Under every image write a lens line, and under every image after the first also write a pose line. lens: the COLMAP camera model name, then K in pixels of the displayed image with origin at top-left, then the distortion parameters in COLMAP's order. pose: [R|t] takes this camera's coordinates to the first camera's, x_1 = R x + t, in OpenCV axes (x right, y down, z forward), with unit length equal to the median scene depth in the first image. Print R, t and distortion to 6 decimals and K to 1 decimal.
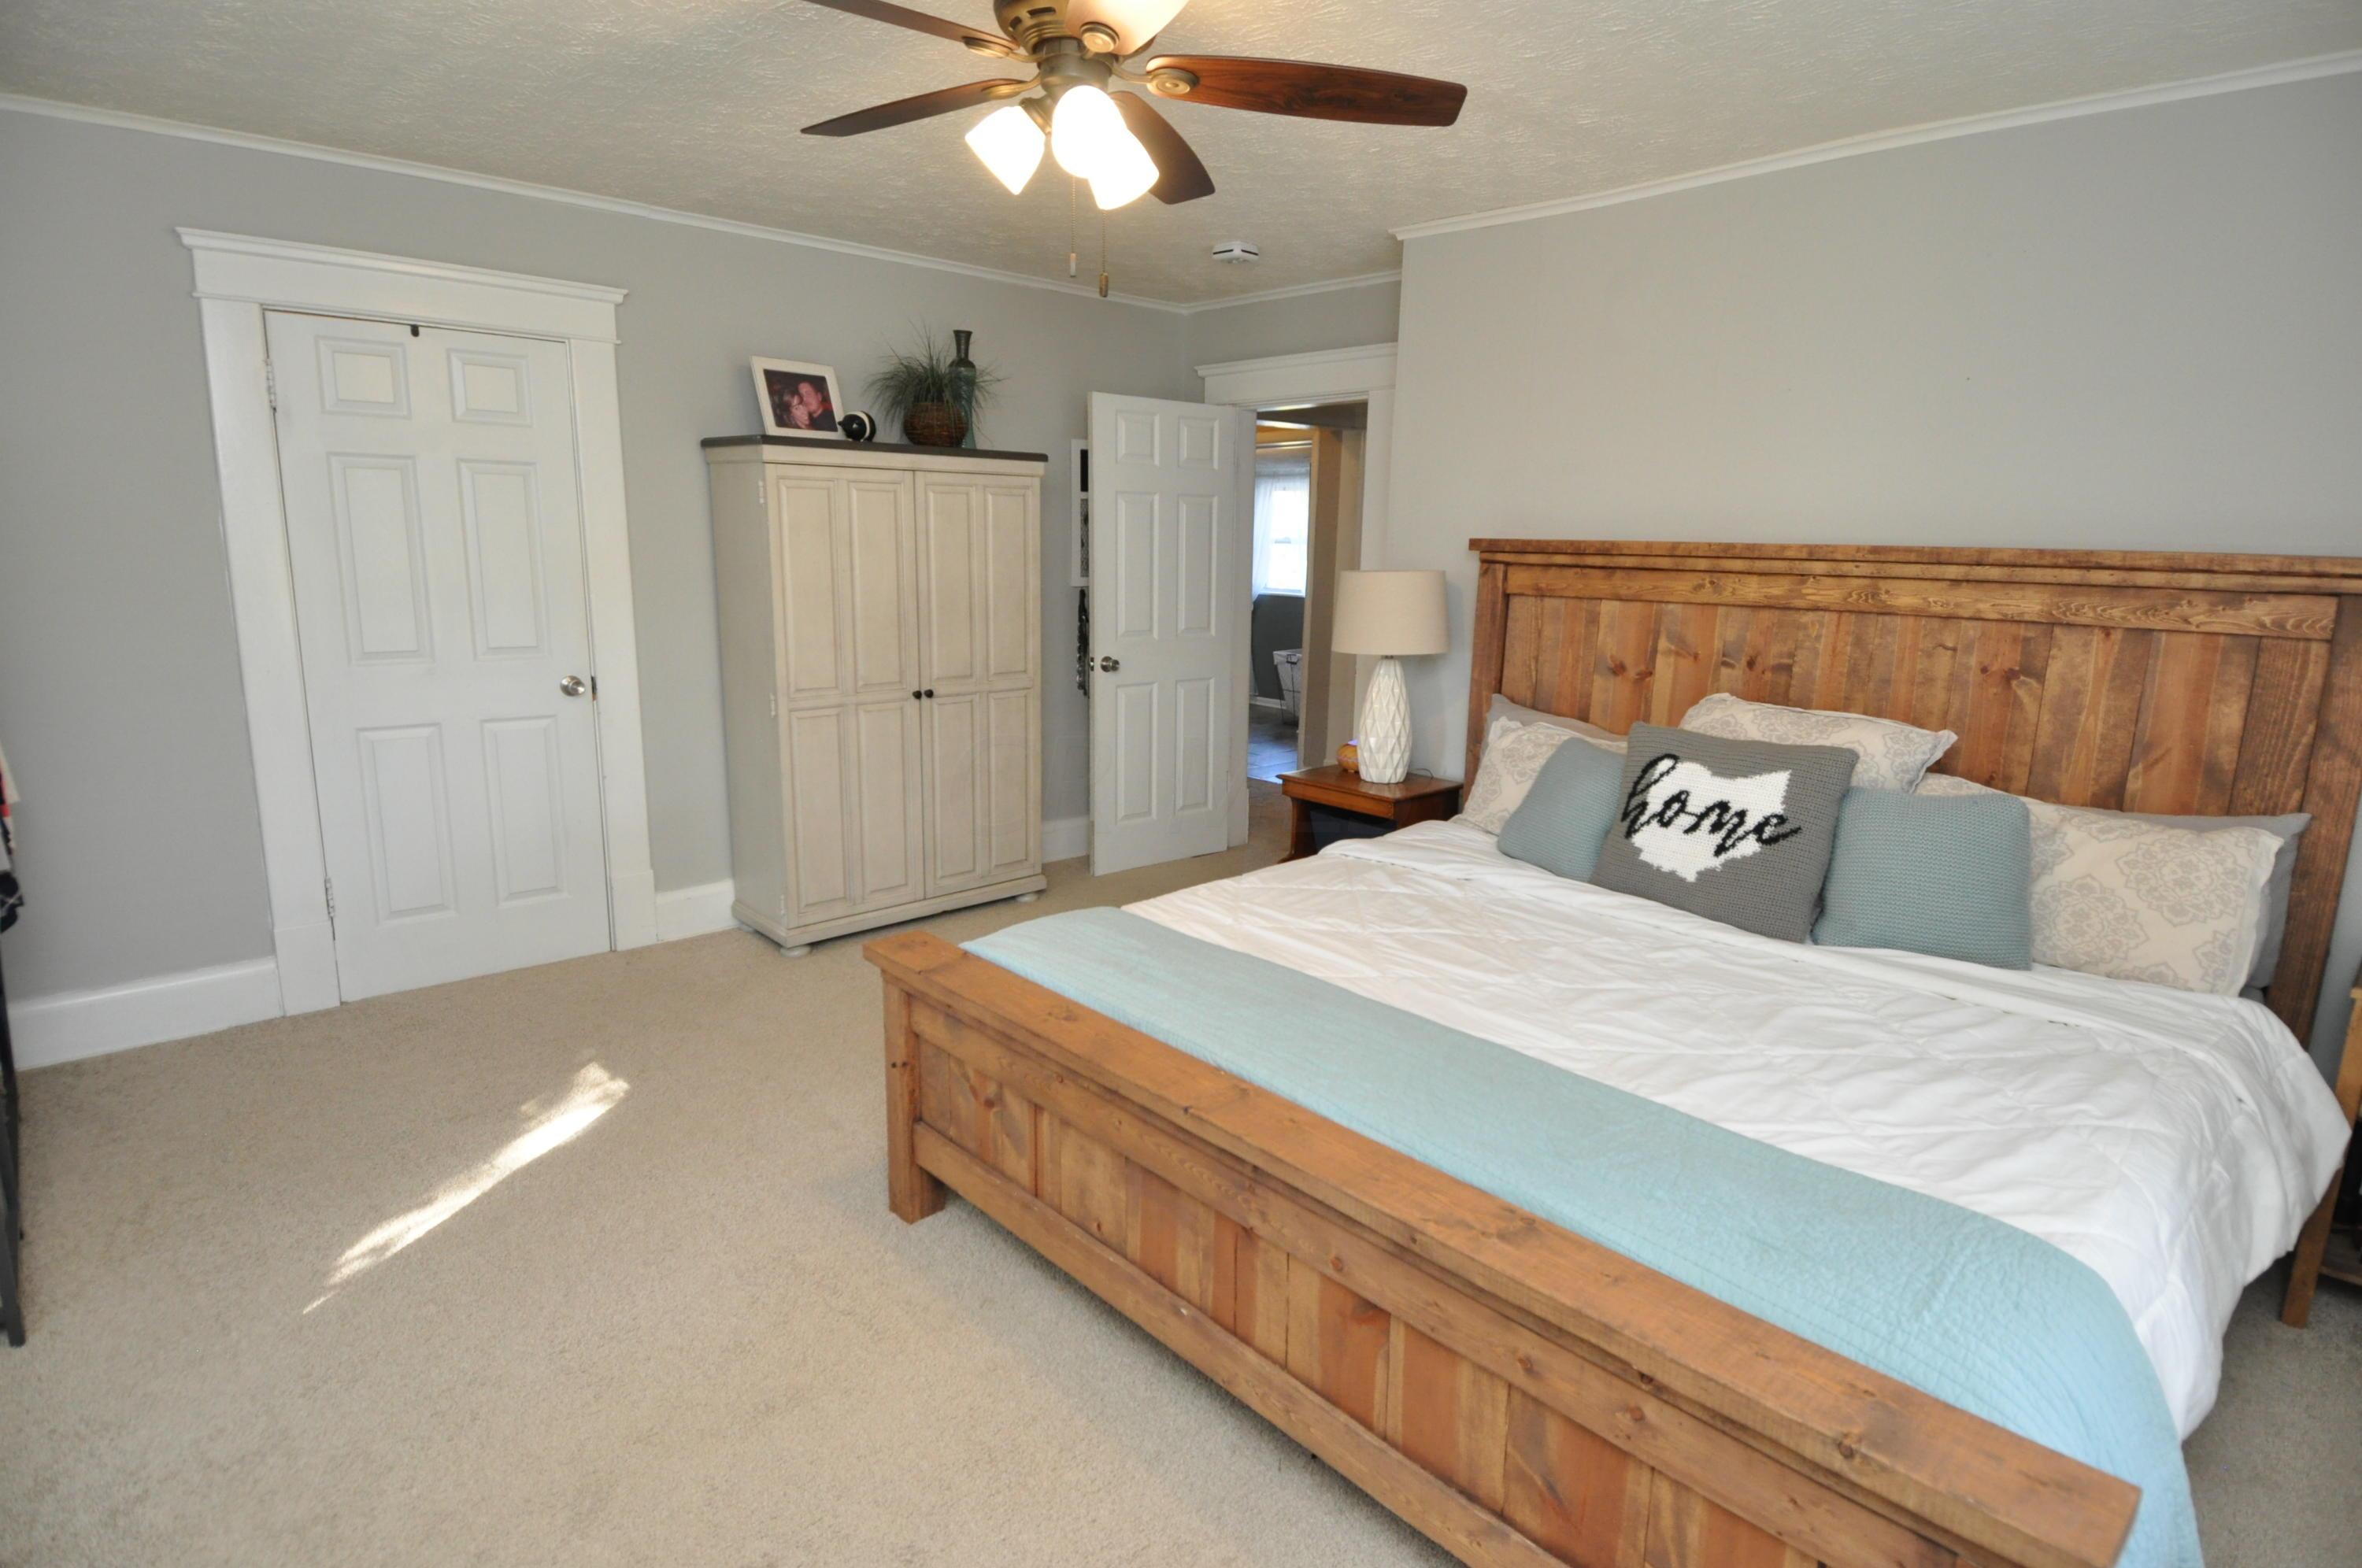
lens RADIAL K [[1232.5, 0, 1184.9], [0, 1232.5, 768.9], [0, 0, 1]] dist [0.071956, -0.069306]
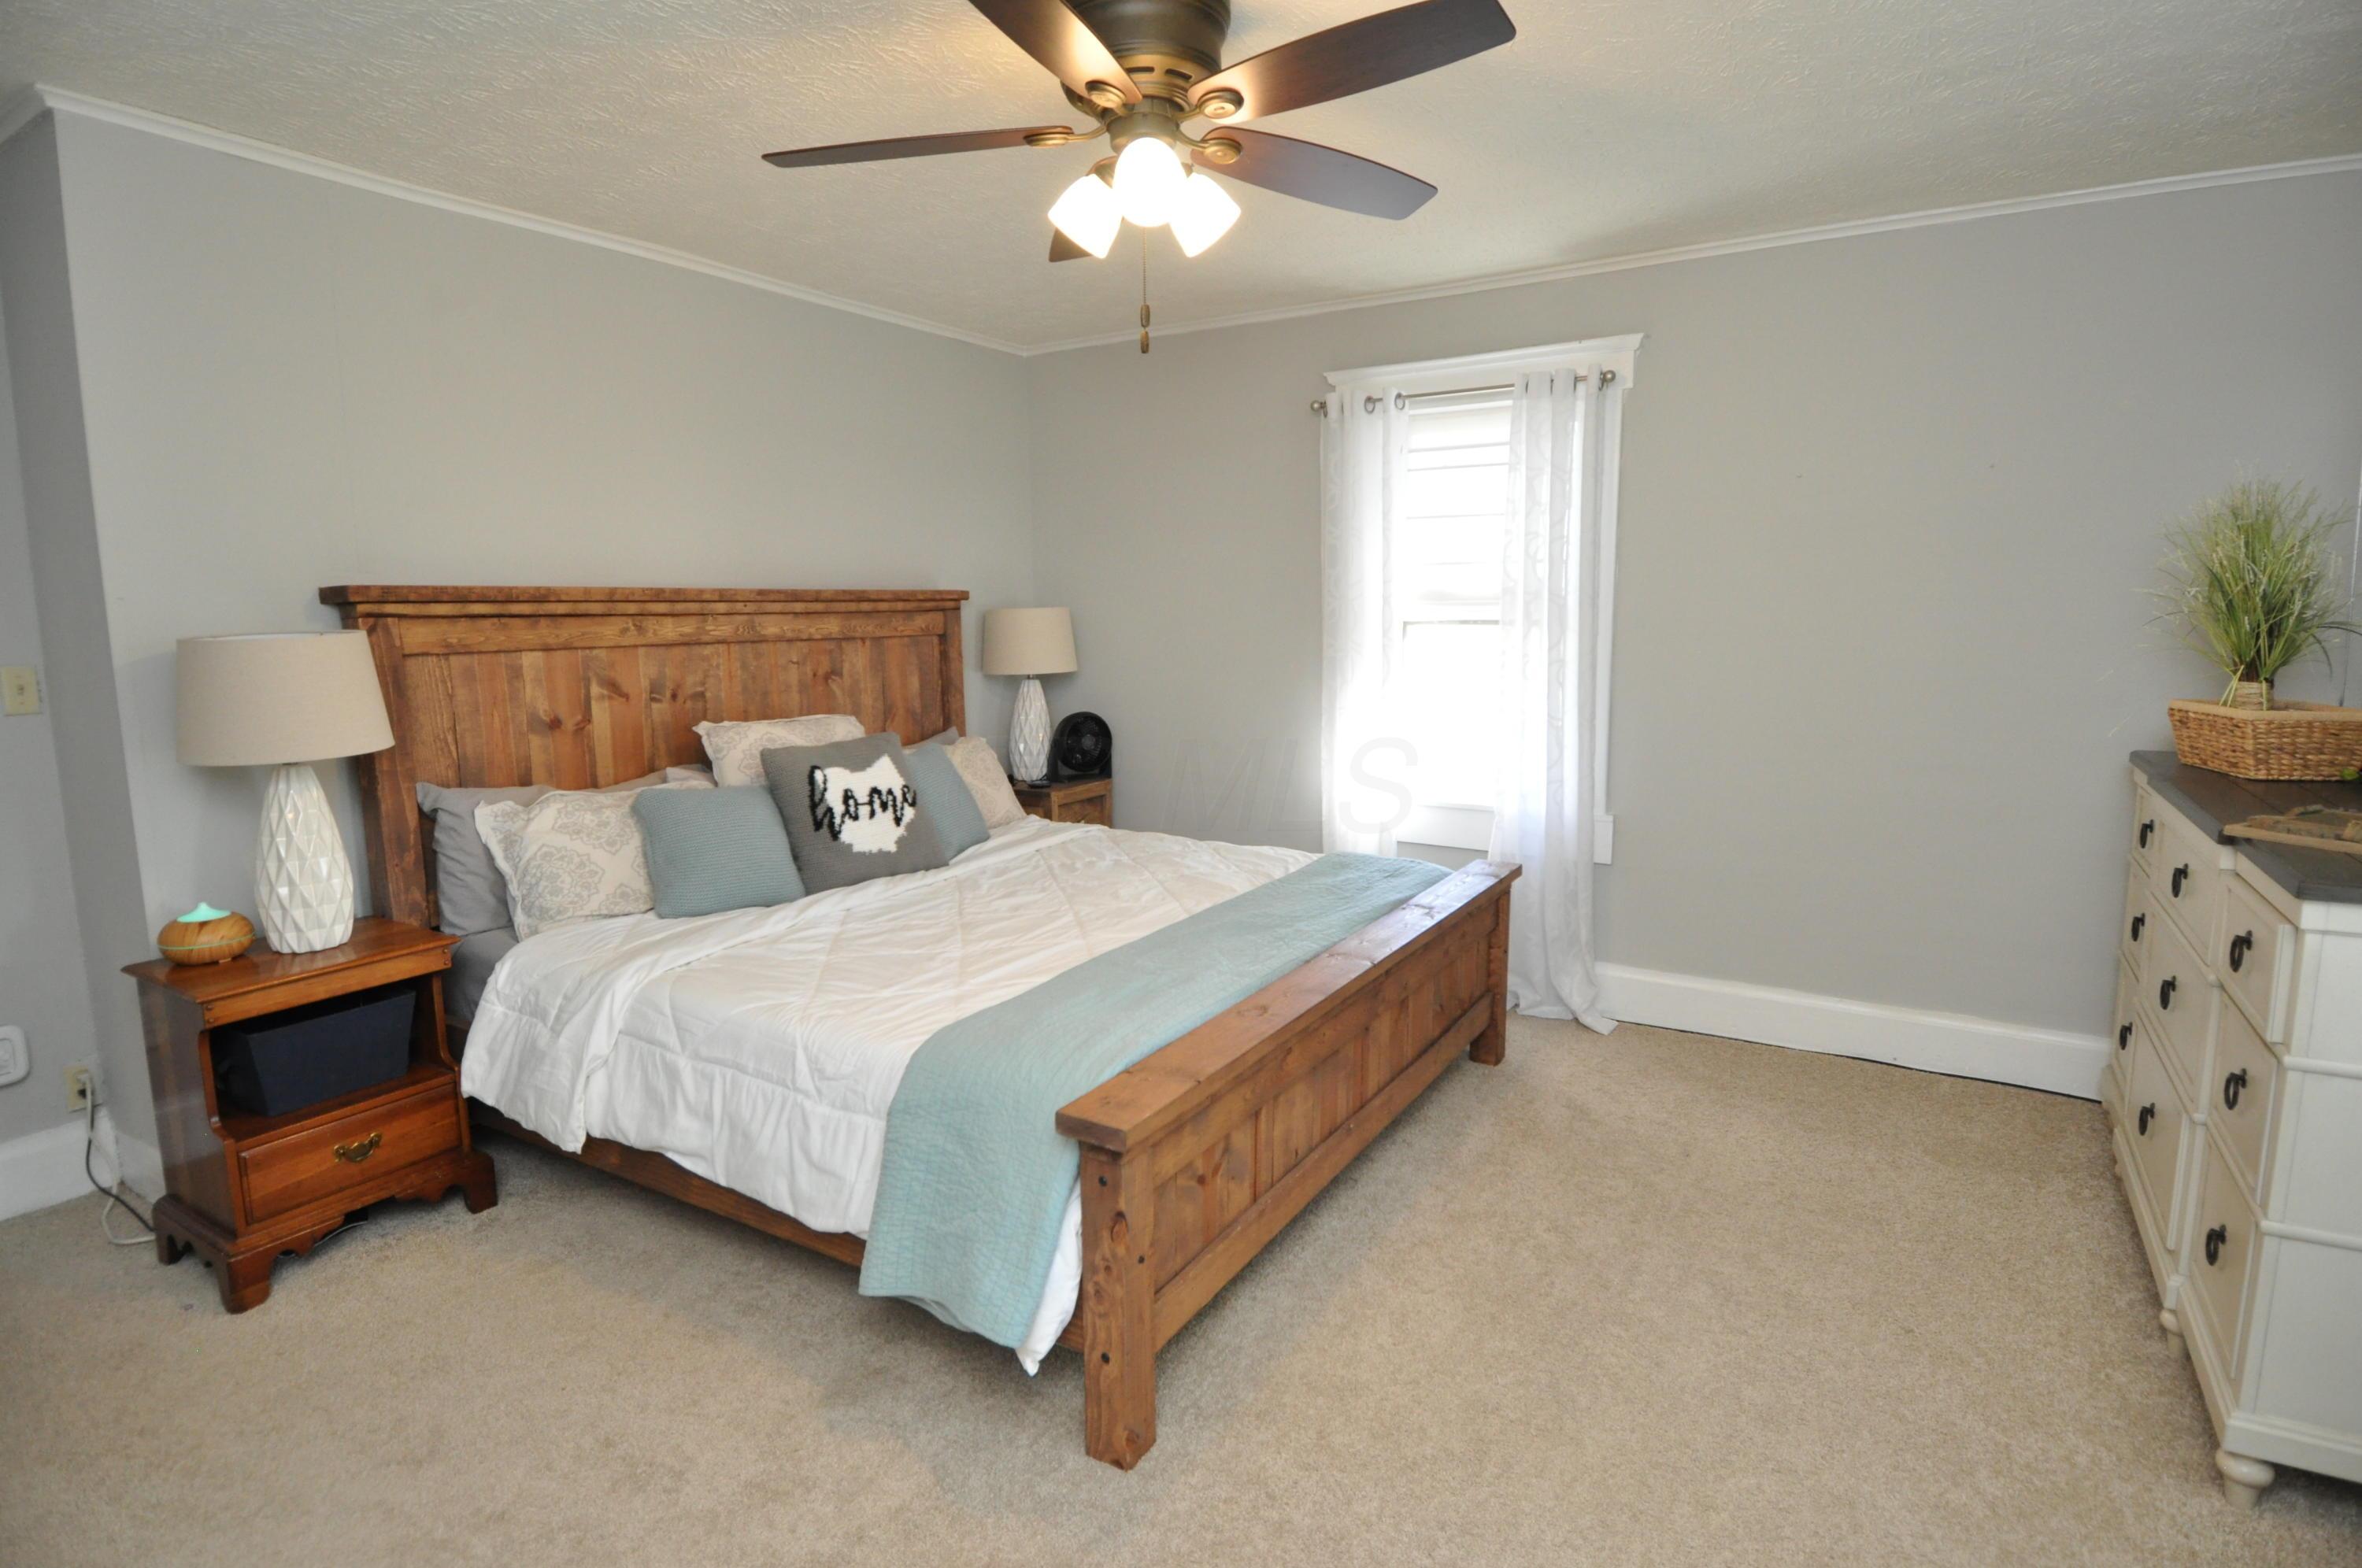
lens RADIAL K [[1232.5, 0, 1184.9], [0, 1232.5, 768.9], [0, 0, 1]] dist [0.071956, -0.069306]
pose [[-0.273882, -0.148224, 0.950273, -0.841864], [0.185032, 0.961474, 0.203300, -0.187677], [-0.943796, 0.231512, -0.235904, 0.976677]]
